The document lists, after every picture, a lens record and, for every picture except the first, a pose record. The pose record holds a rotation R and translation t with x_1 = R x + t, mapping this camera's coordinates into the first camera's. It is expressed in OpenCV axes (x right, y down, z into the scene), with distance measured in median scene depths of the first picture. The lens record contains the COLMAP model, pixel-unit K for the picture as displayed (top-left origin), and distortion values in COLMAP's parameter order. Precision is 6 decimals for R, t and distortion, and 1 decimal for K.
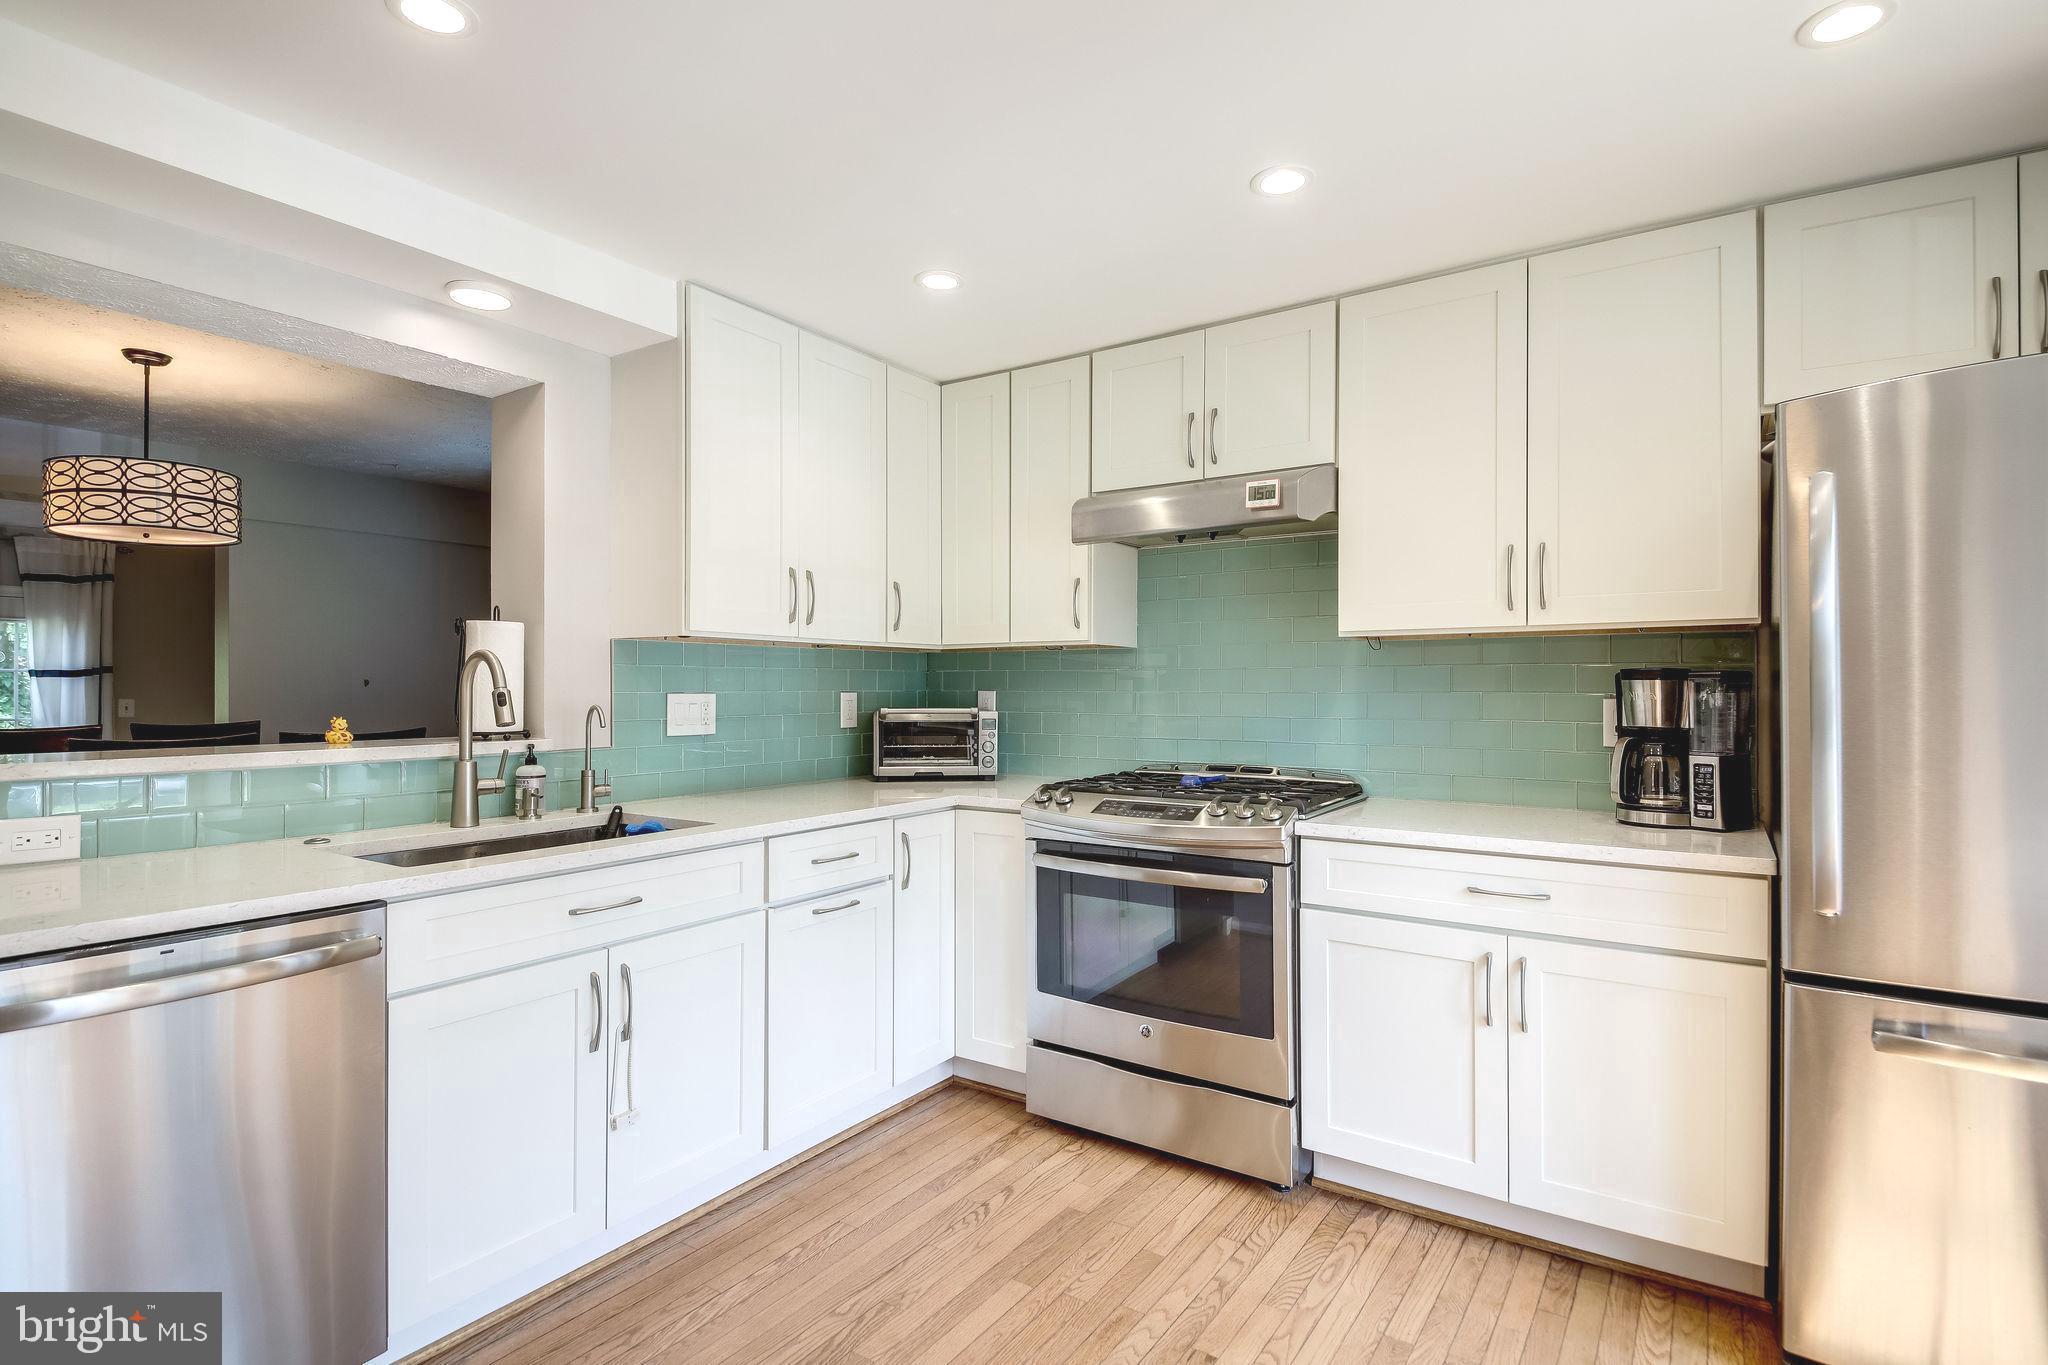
lens RADIAL K [[1003.3, 0, 1010.2], [0, 1003.3, 682.5], [0, 0, 1]] dist [0.024379, -0.021185]
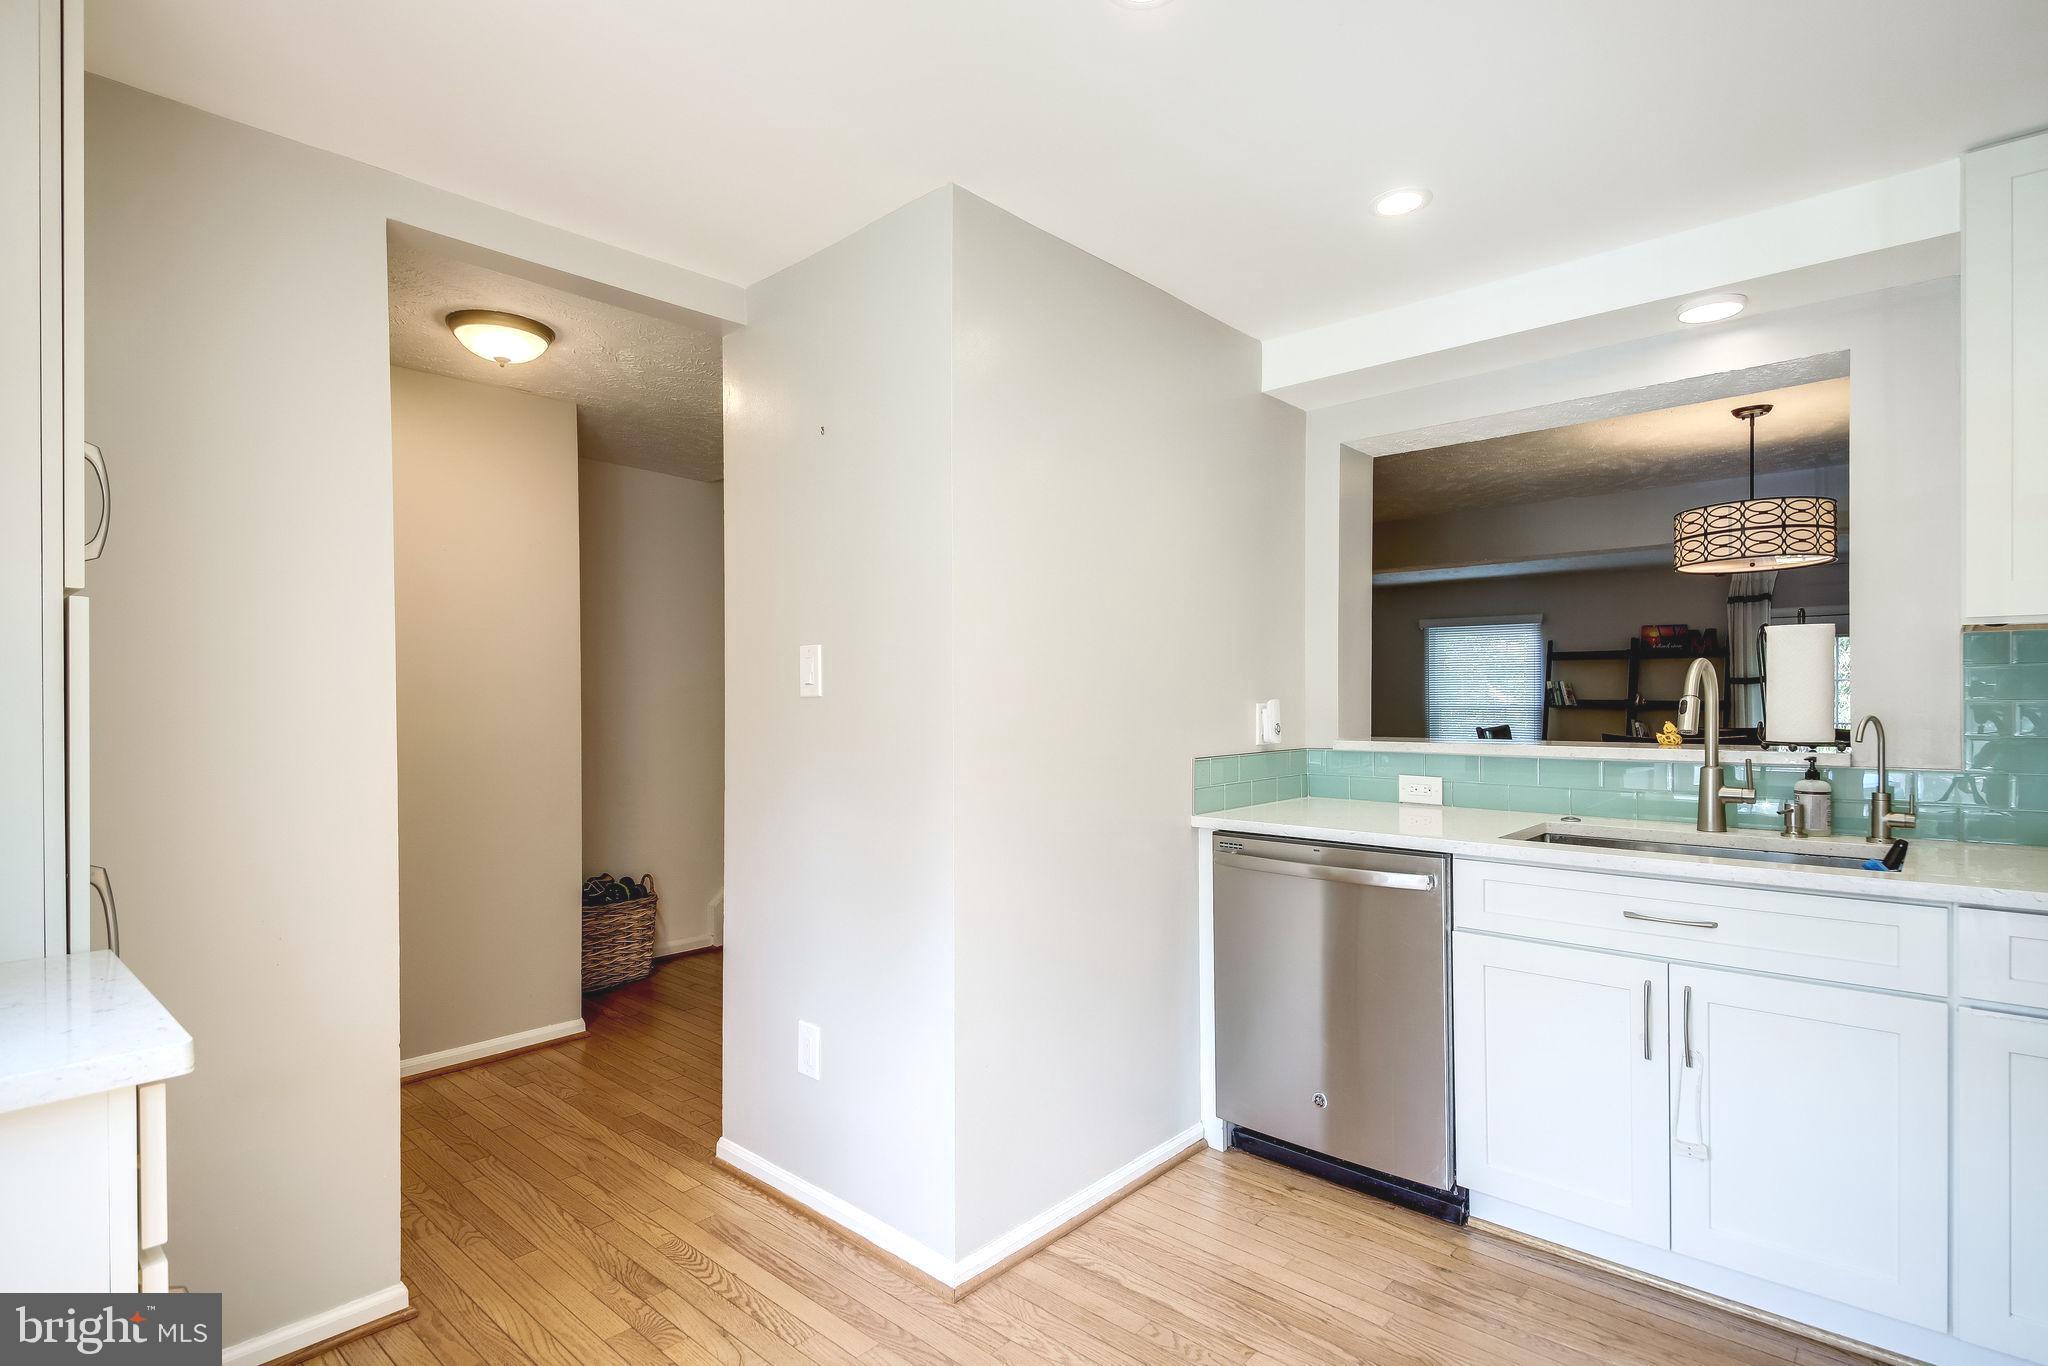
lens RADIAL K [[1003.3, 0, 1039.6], [0, 1003.3, 696.5], [0, 0, 1]] dist [0.024379, -0.021185]
pose [[-0.119672, -0.000811, -0.992813, 0.519907], [0.009207, 0.999956, -0.001927, 0.001687], [0.992771, -0.009372, -0.119660, 0.416642]]
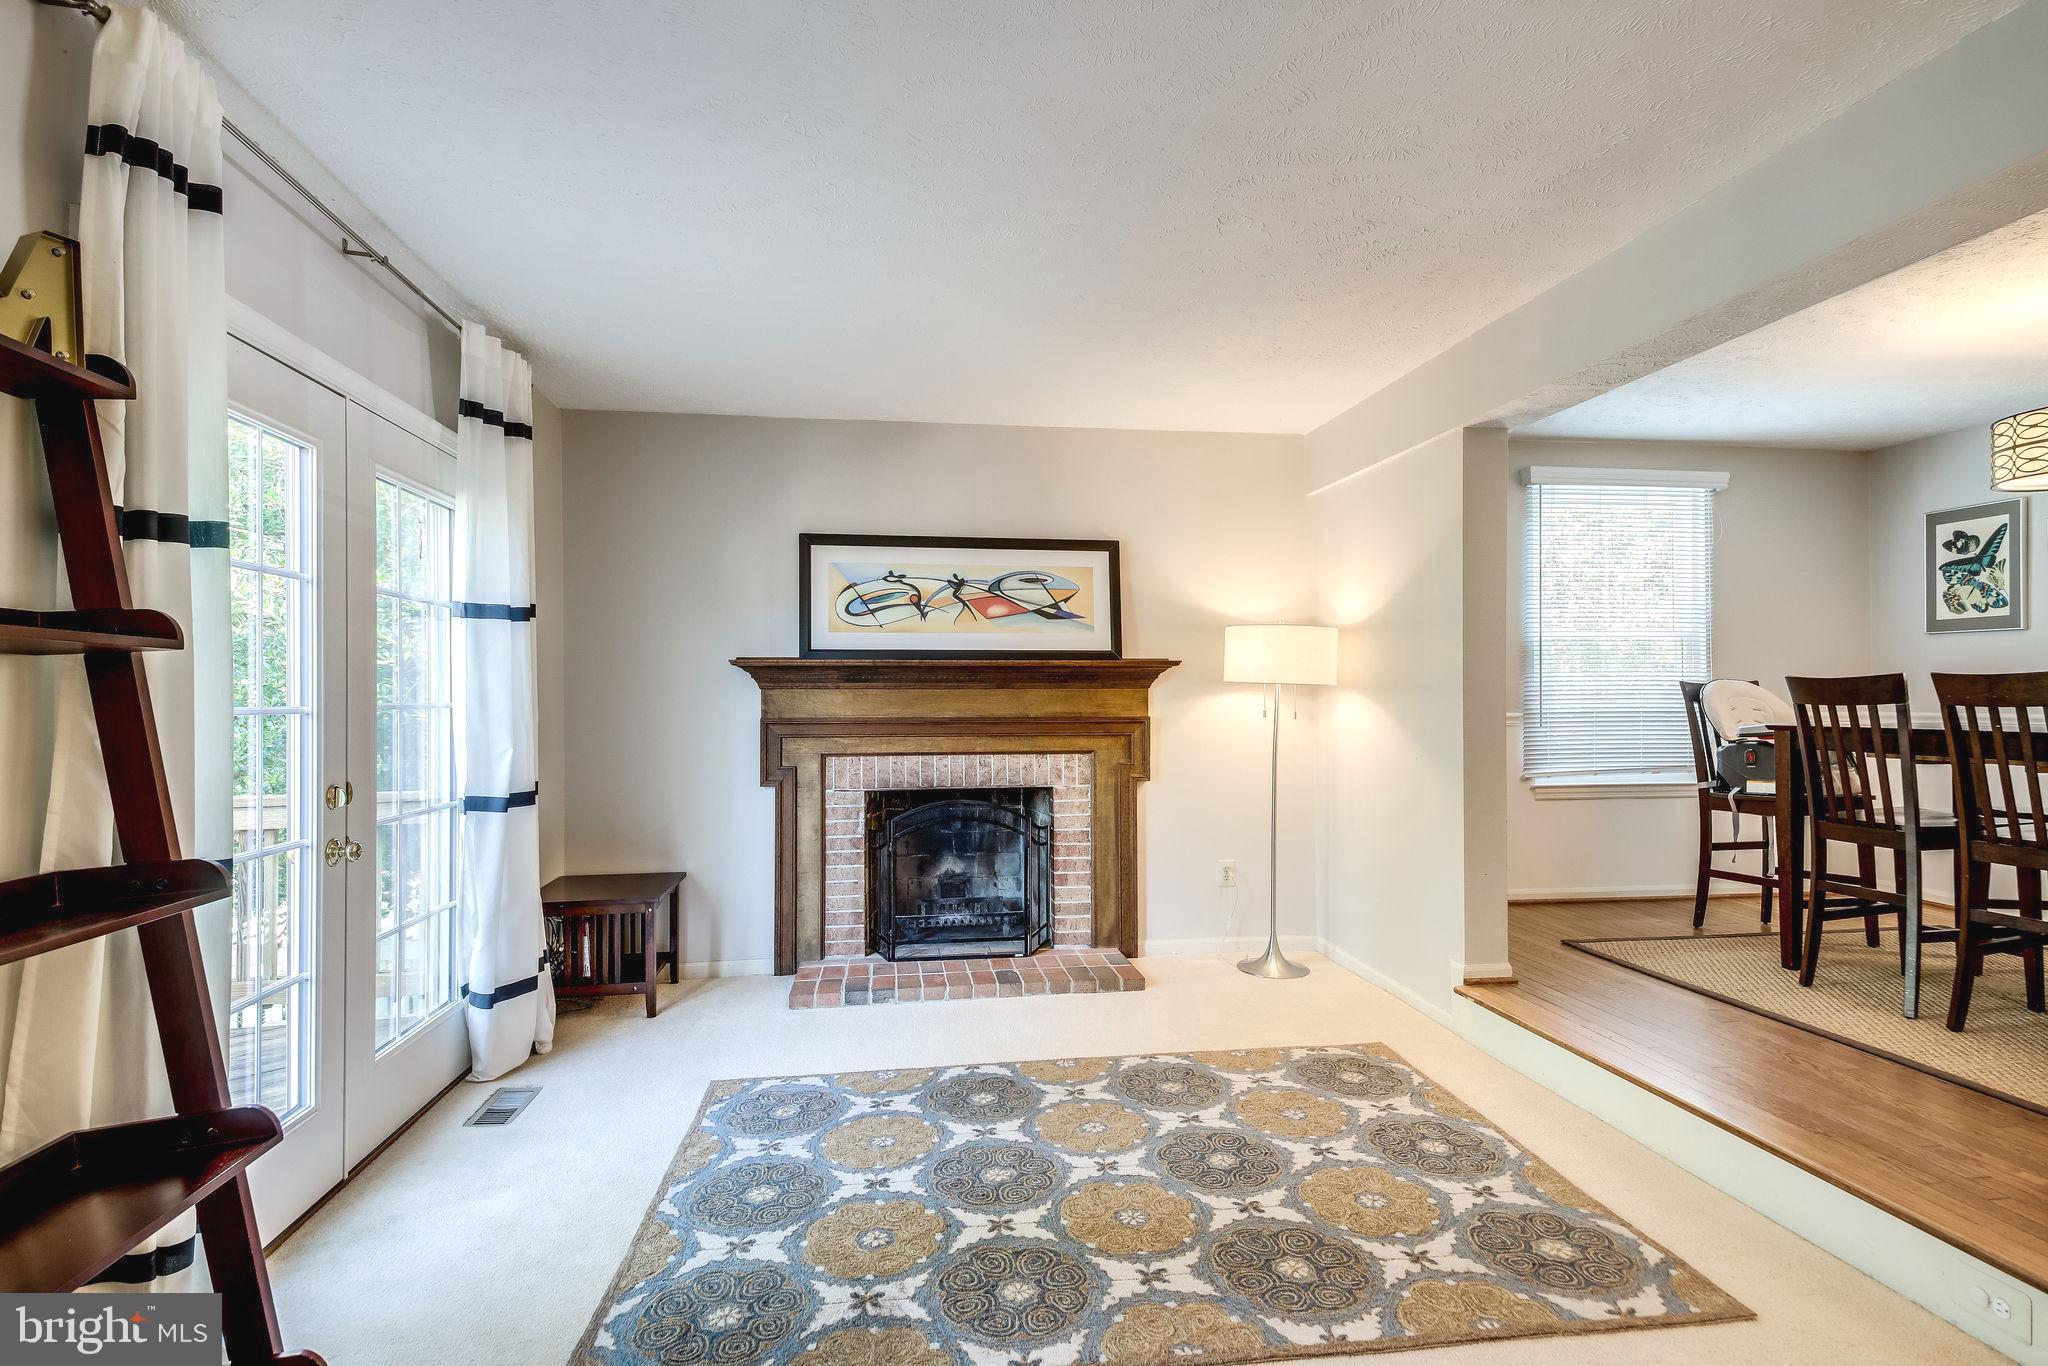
lens RADIAL K [[1003.3, 0, 1018.5], [0, 1003.3, 692.1], [0, 0, 1]] dist [0.024379, -0.021185]
pose [[0.728152, -0.003804, 0.685405, -3.278053], [0.002018, 0.999992, 0.003406, 0.090999], [-0.685412, -0.001097, 0.728154, 1.375257]]
